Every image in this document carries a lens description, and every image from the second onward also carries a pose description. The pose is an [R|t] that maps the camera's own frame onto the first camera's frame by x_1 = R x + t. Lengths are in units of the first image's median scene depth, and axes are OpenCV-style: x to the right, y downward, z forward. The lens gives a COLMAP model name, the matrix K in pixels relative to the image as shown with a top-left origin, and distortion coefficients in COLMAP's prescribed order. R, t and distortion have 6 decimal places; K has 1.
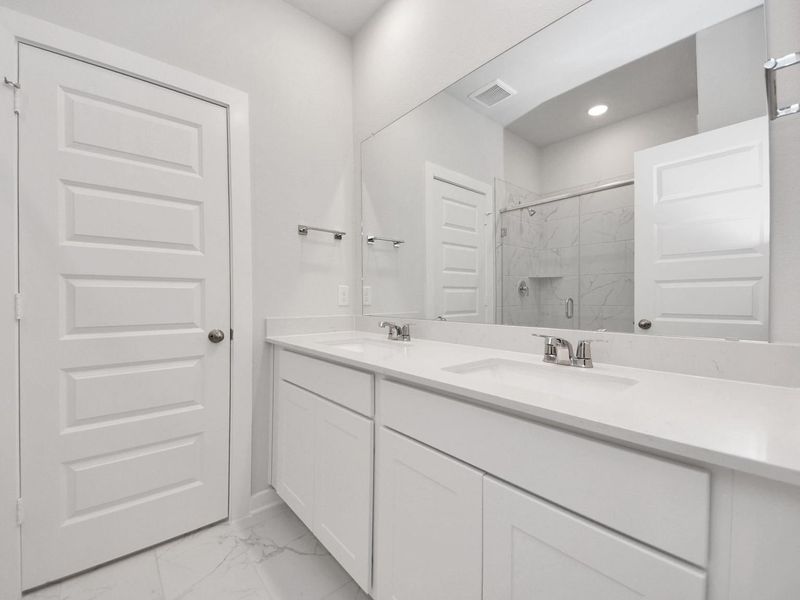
lens RADIAL K [[326.3, 0, 426.9], [0, 326.3, 302.2], [0, 0, 1]] dist [-0.002091, -0.000356]
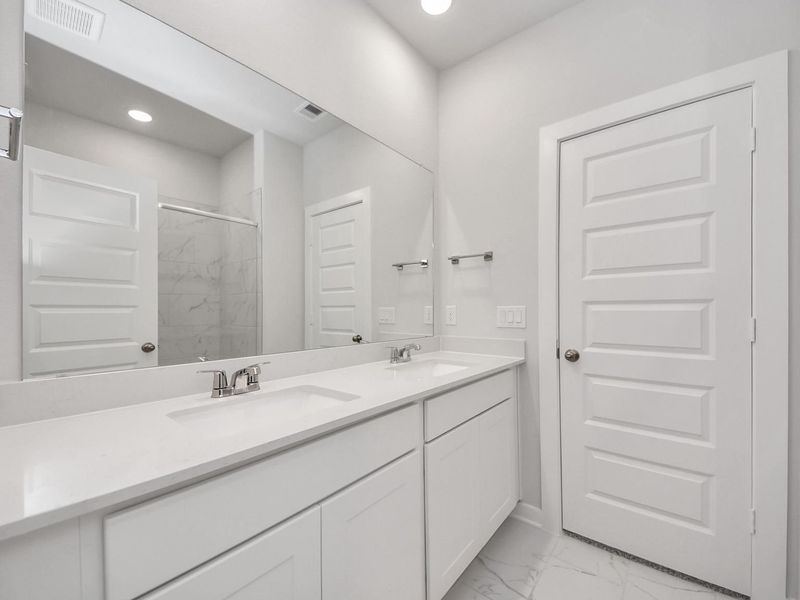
lens RADIAL K [[323.7, 0, 414.9], [0, 323.7, 303.5], [0, 0, 1]] dist [0.032802, -0.023513]
pose [[0.202379, -0.038880, -0.978535, 0.741642], [-0.027256, 0.998601, -0.045314, -0.007843], [0.978928, 0.035842, 0.201036, 0.636477]]
